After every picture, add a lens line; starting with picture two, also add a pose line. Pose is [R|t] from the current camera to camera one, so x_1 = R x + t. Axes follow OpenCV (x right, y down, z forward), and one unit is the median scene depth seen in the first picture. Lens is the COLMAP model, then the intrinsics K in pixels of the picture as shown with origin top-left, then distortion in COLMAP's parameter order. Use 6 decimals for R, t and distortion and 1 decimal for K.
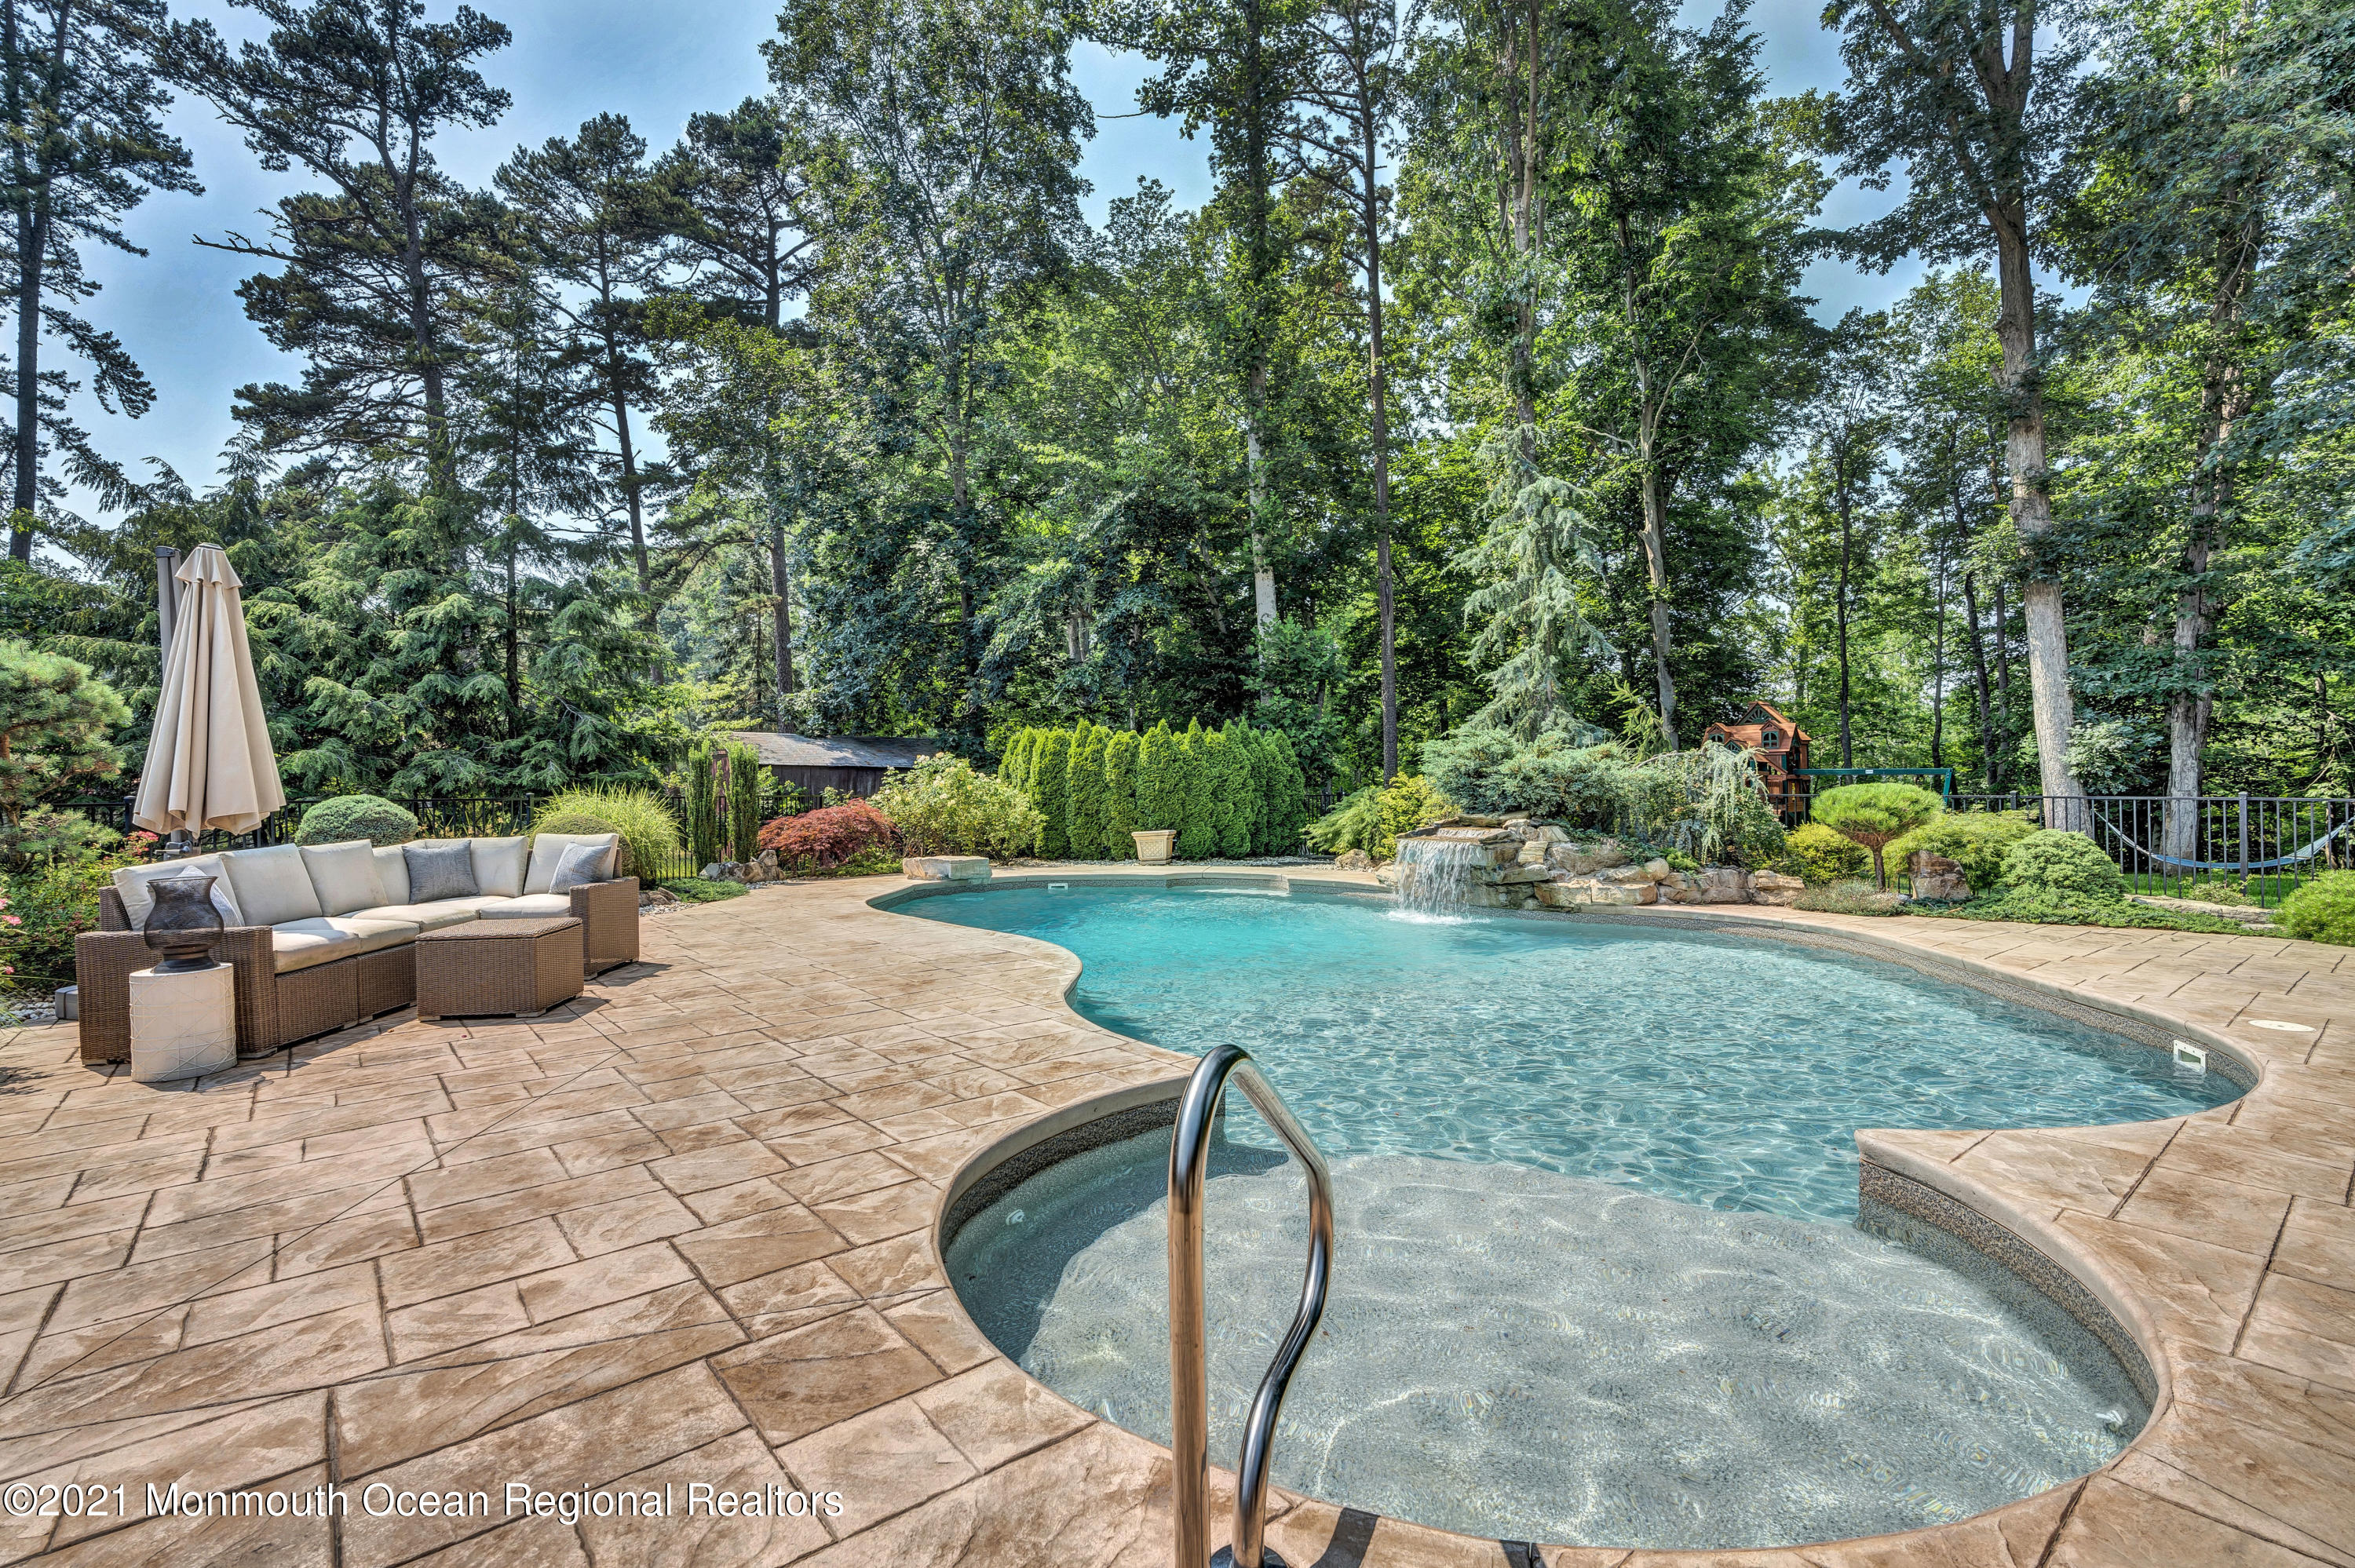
lens RADIAL K [[1052.4, 0, 1165.1], [0, 1052.4, 789.5], [0, 0, 1]] dist [-0.002400, 0.001136]
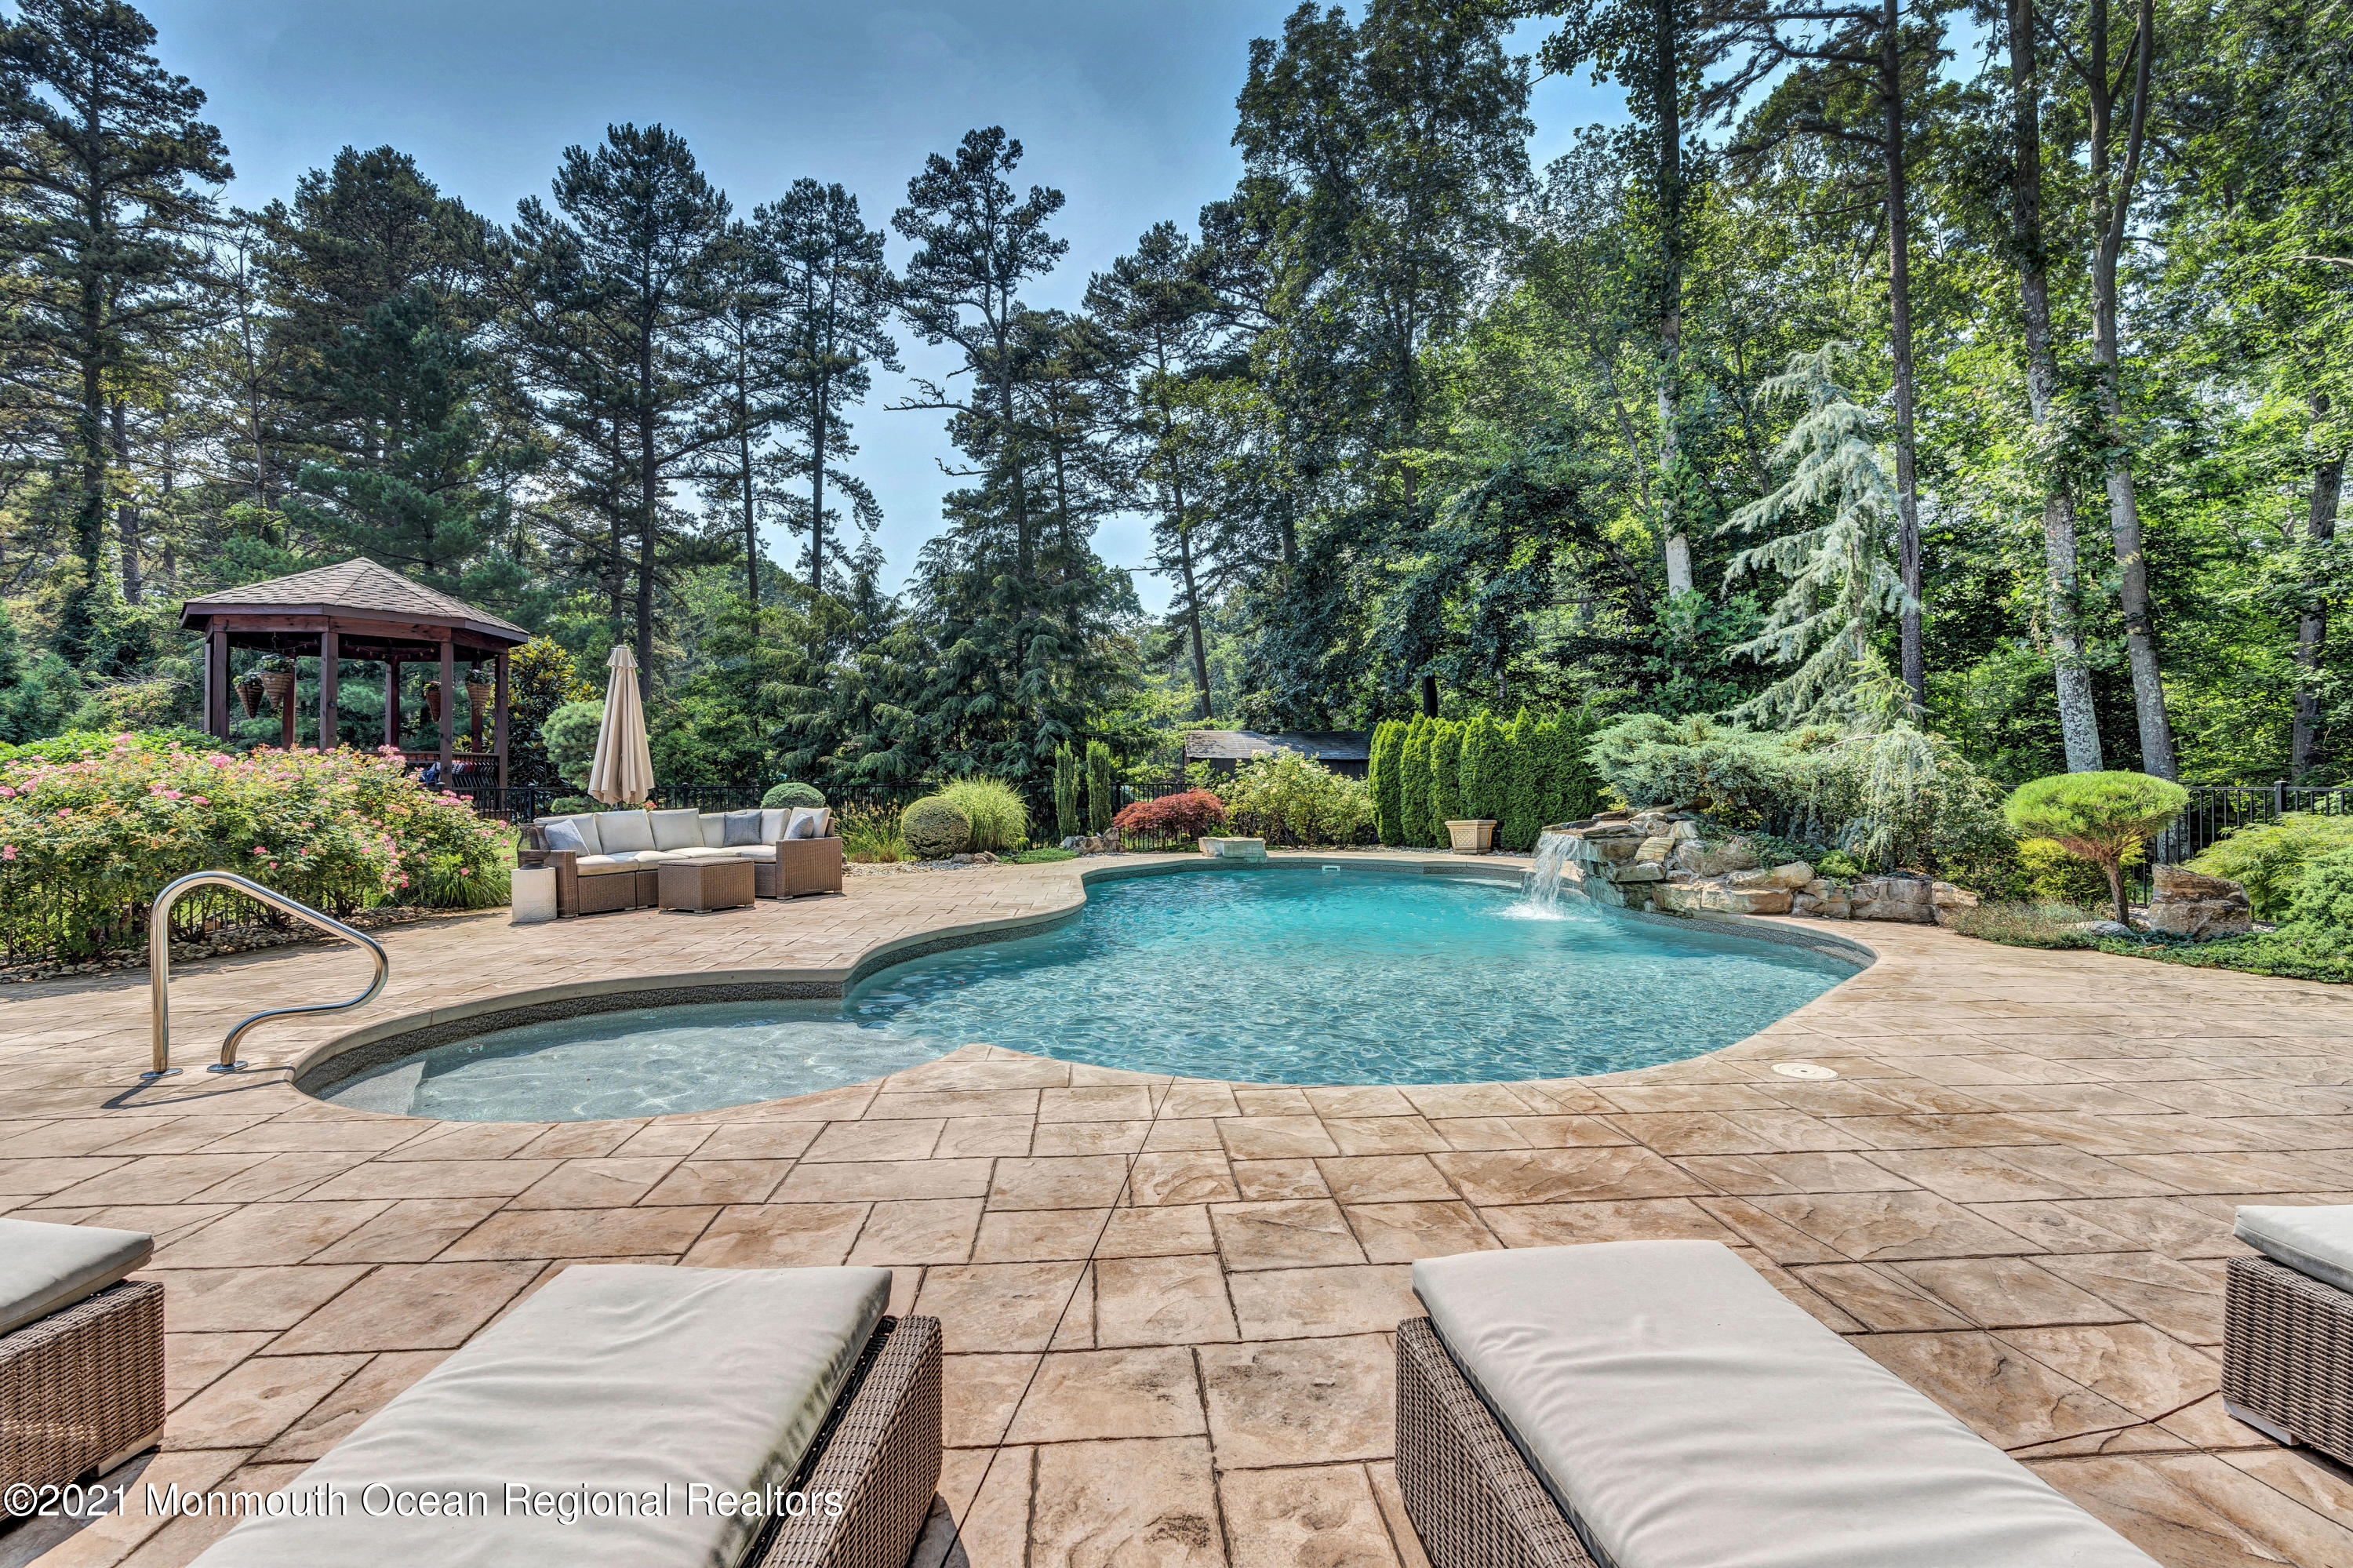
lens RADIAL K [[1051.7, 0, 1176.6], [0, 1051.7, 789.9], [0, 0, 1]] dist [-0.002400, 0.001136]
pose [[0.819776, 0.006616, -0.572646, 0.280192], [-0.000999, 0.999948, 0.010122, 0.000235], [0.572684, -0.007725, 0.819740, 0.015503]]
